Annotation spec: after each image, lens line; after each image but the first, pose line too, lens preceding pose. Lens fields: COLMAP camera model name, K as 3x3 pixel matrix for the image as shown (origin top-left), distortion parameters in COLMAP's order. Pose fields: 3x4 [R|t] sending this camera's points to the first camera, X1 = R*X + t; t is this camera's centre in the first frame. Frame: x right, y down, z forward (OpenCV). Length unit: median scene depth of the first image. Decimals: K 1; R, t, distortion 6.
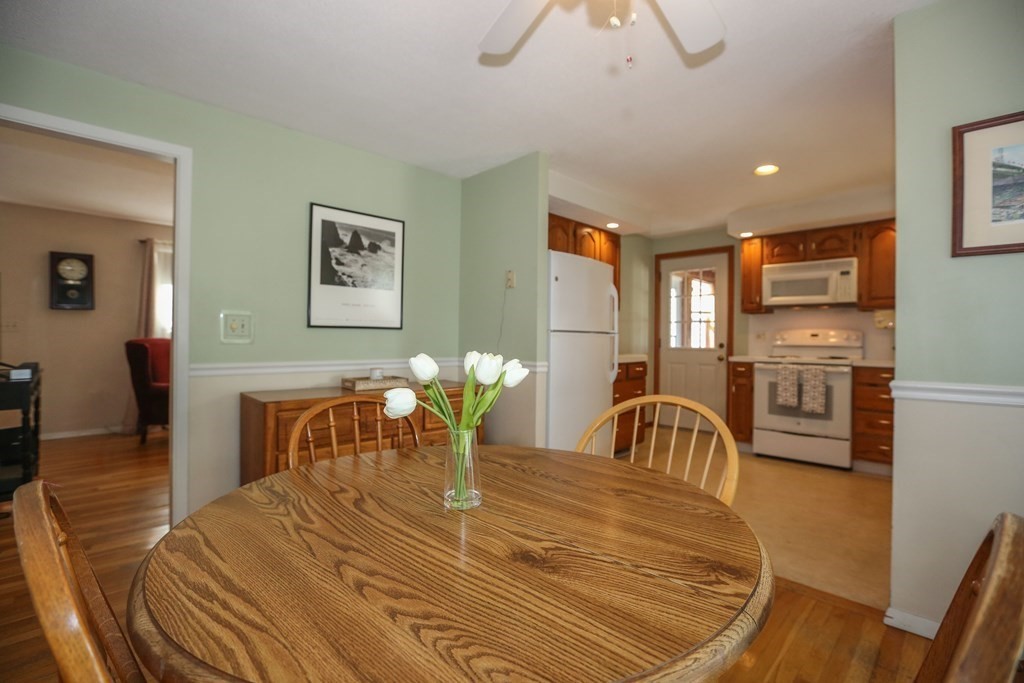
lens RADIAL K [[460.0, 0, 511.2], [0, 460.0, 339.9], [0, 0, 1]] dist [-0.063666, 0.021971]
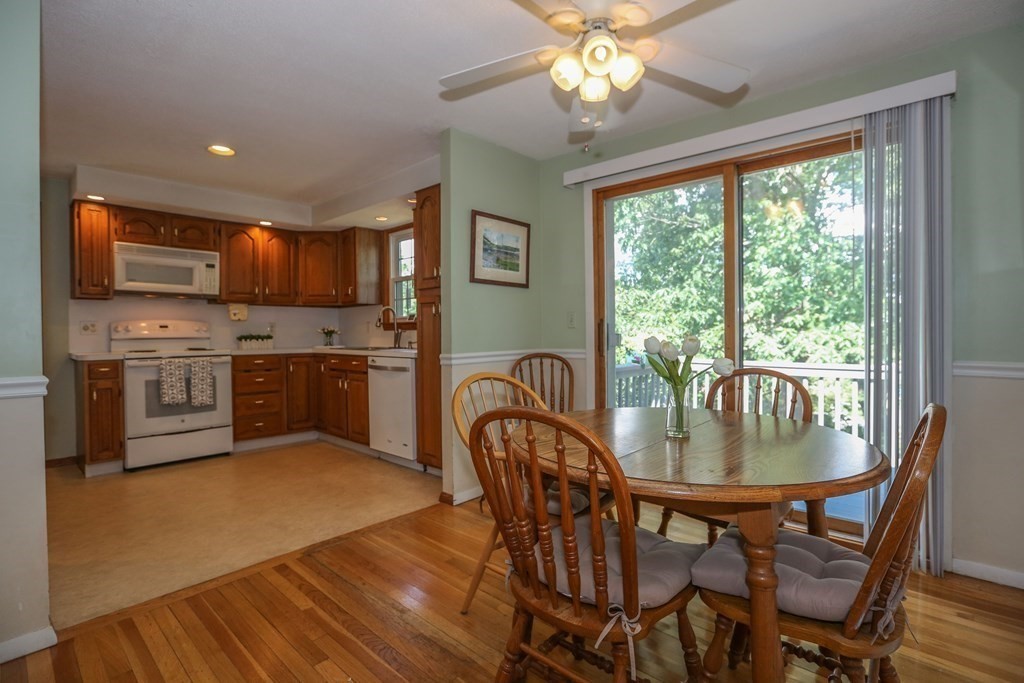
lens RADIAL K [[489.2, 0, 488.9], [0, 489.2, 337.4], [0, 0, 1]] dist [-0.000126, 0.000659]
pose [[-0.023840, -0.020290, 0.999510, -0.418813], [0.011616, 0.999721, 0.020571, -0.001108], [-0.999648, 0.012101, -0.023597, 0.410730]]
